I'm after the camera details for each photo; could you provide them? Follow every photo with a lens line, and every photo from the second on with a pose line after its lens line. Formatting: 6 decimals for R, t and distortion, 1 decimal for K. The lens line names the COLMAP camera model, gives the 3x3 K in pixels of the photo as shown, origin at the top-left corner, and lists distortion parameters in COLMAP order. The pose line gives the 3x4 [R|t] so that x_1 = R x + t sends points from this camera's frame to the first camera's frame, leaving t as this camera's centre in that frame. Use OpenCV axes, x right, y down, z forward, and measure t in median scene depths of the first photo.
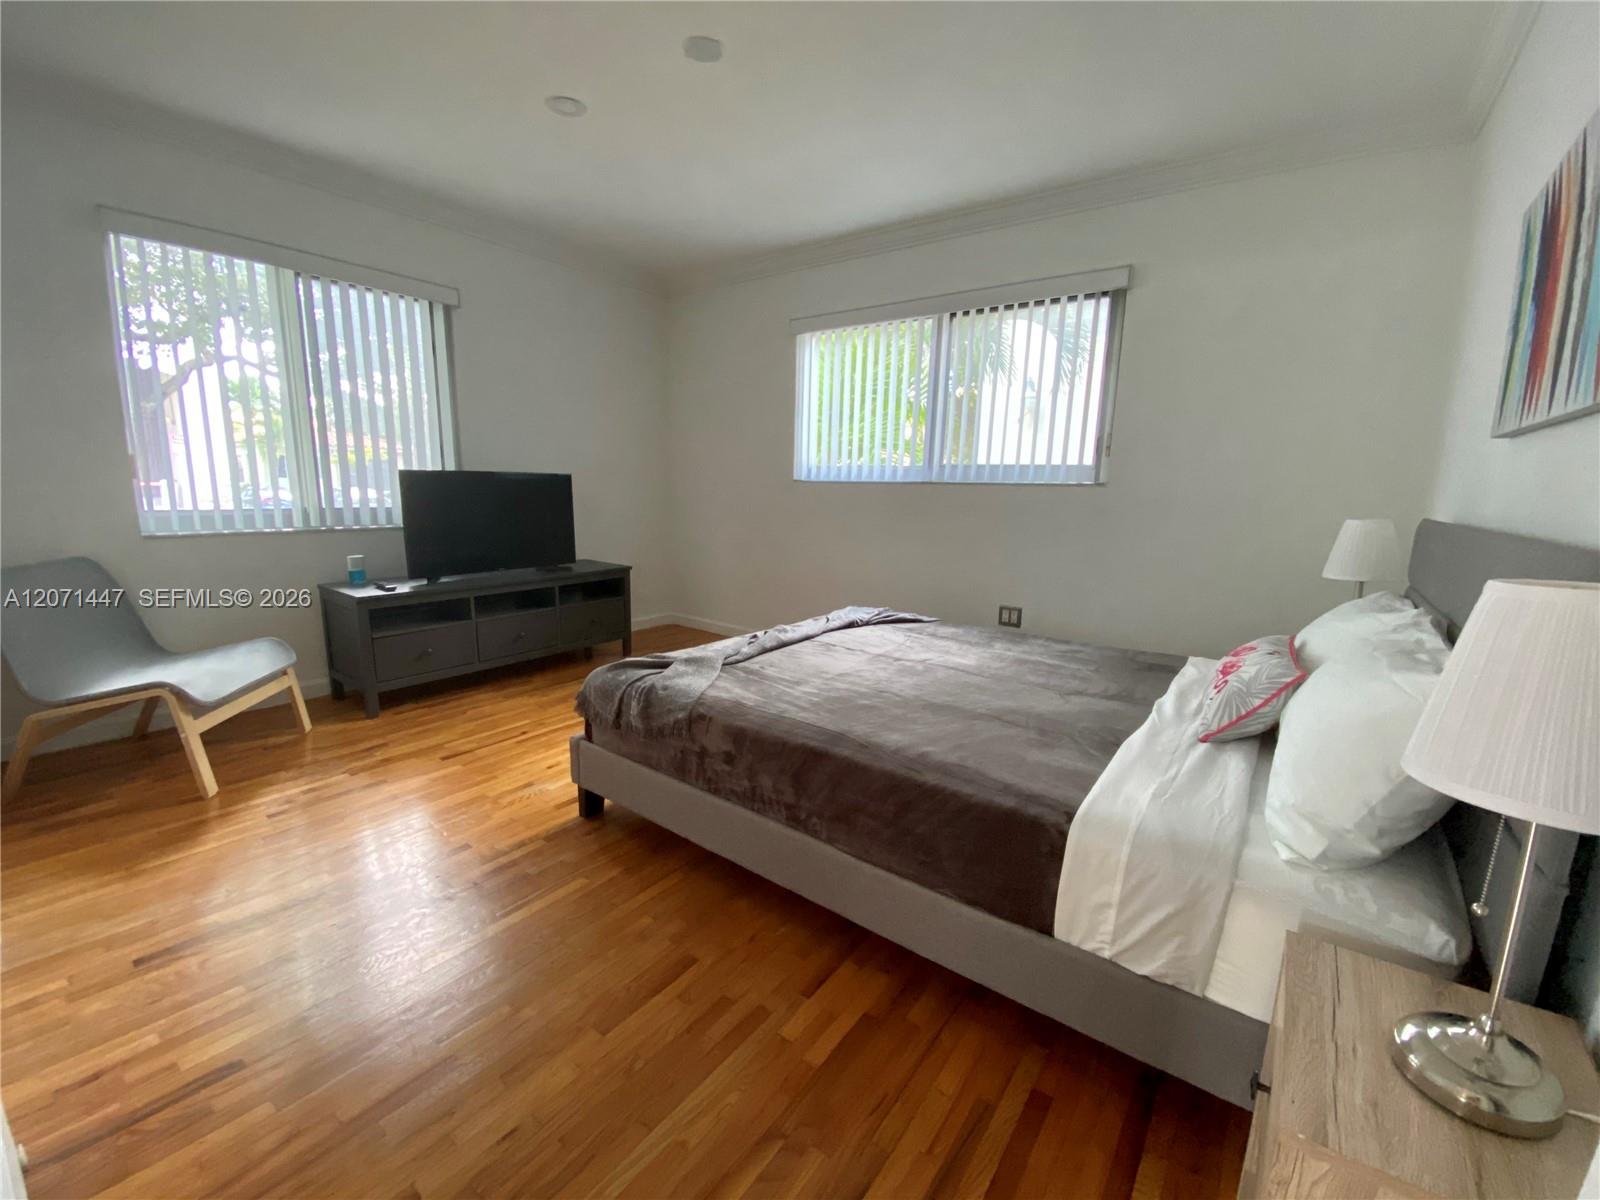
lens RADIAL K [[645.3, 0, 809.2], [0, 645.3, 598.3], [0, 0, 1]] dist [-0.002324, -0.000227]
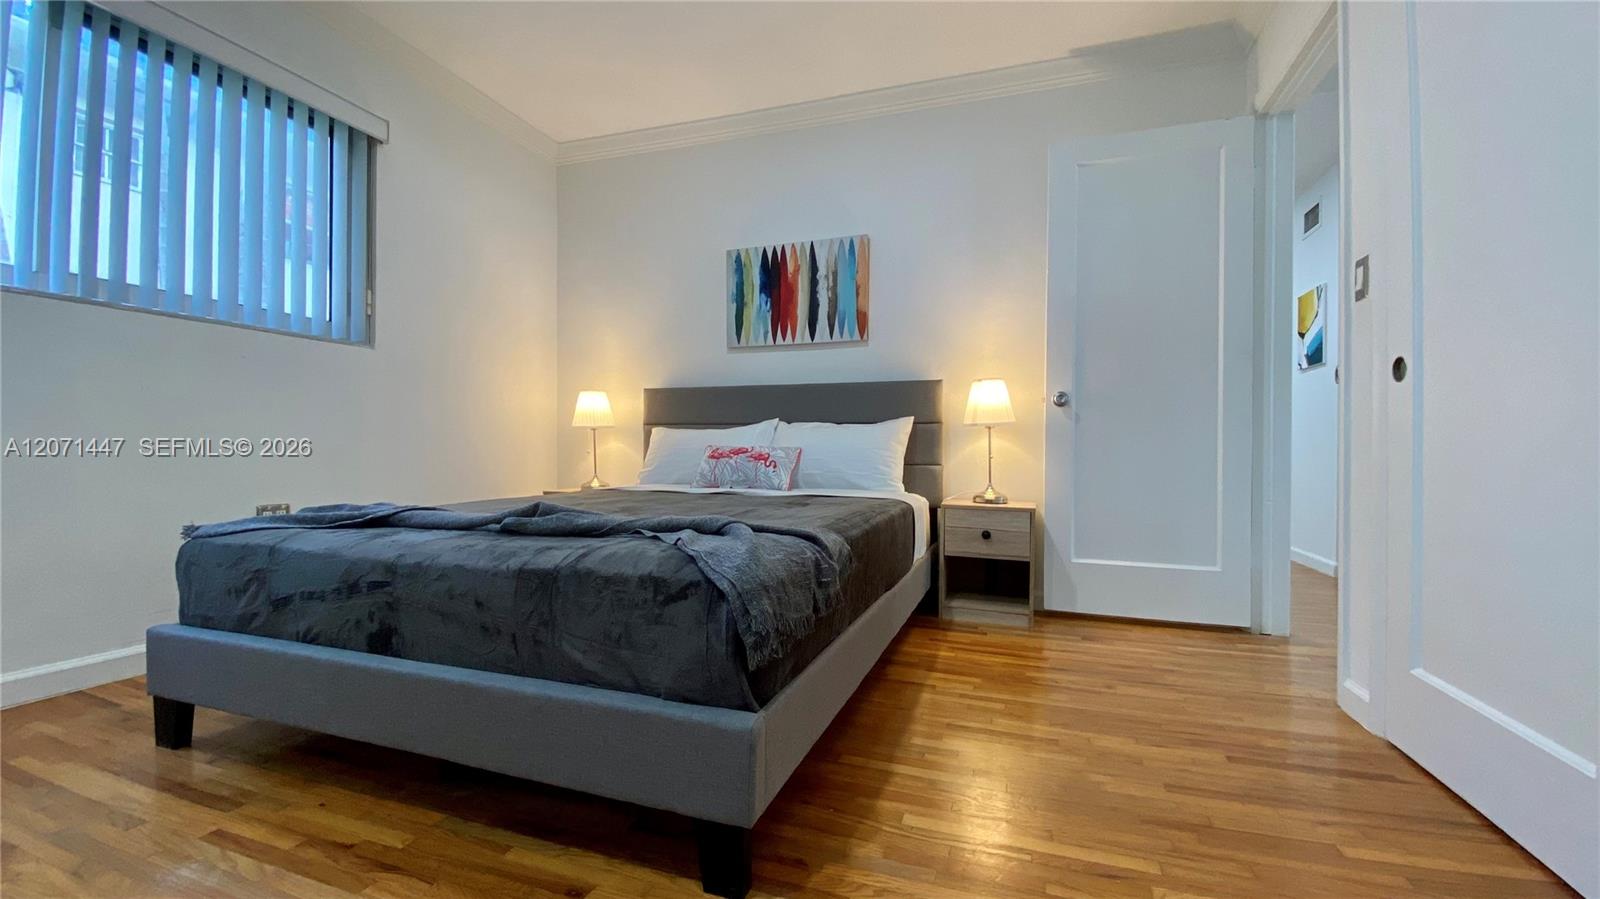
lens RADIAL K [[638.1, 0, 802.4], [0, 638.1, 455.4], [0, 0, 1]] dist [0.000063, -0.000081]
pose [[-0.289004, -0.032346, 0.956781, -0.706318], [0.161885, 0.983385, 0.082144, -0.007478], [-0.943541, 0.178629, -0.278965, 0.906988]]
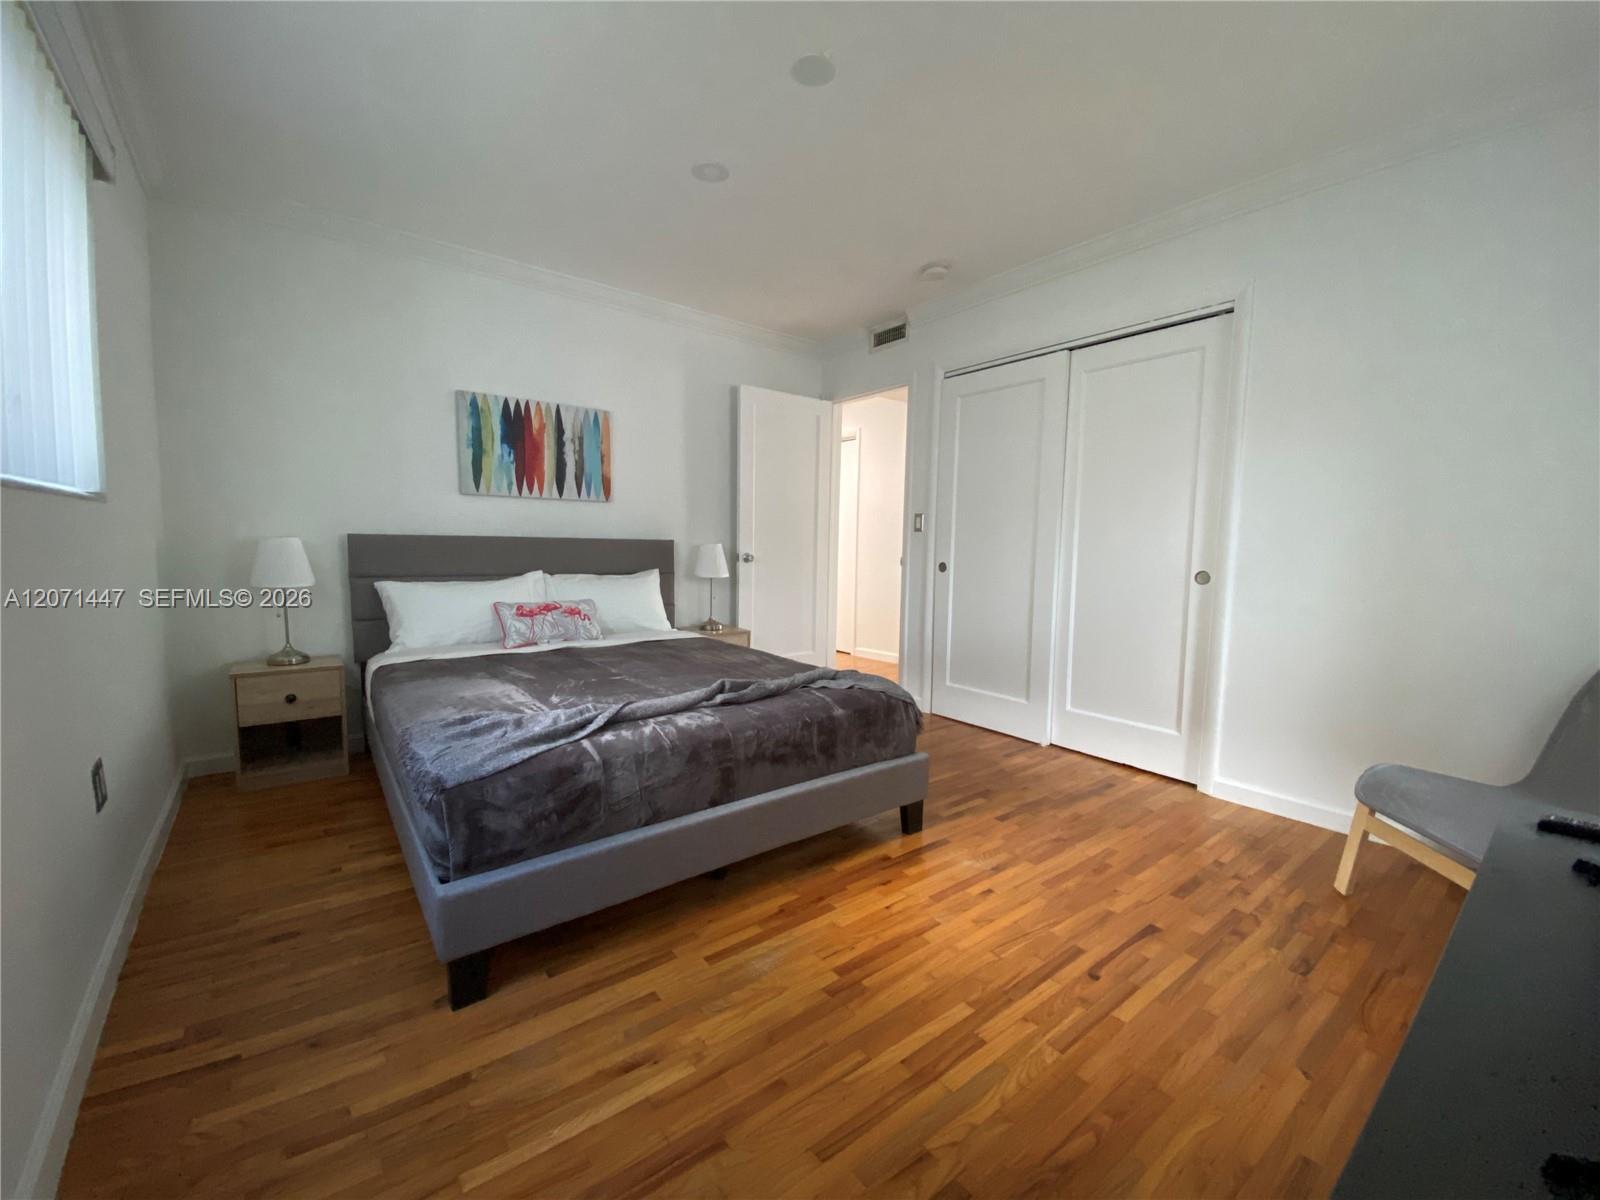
lens RADIAL K [[645.3, 0, 809.2], [0, 645.3, 598.3], [0, 0, 1]] dist [-0.002324, -0.000227]
pose [[-0.963182, -0.066274, 0.260553, -0.380907], [0.006525, 0.963093, 0.269091, -0.294999], [-0.268771, 0.260884, -0.927201, 1.728495]]
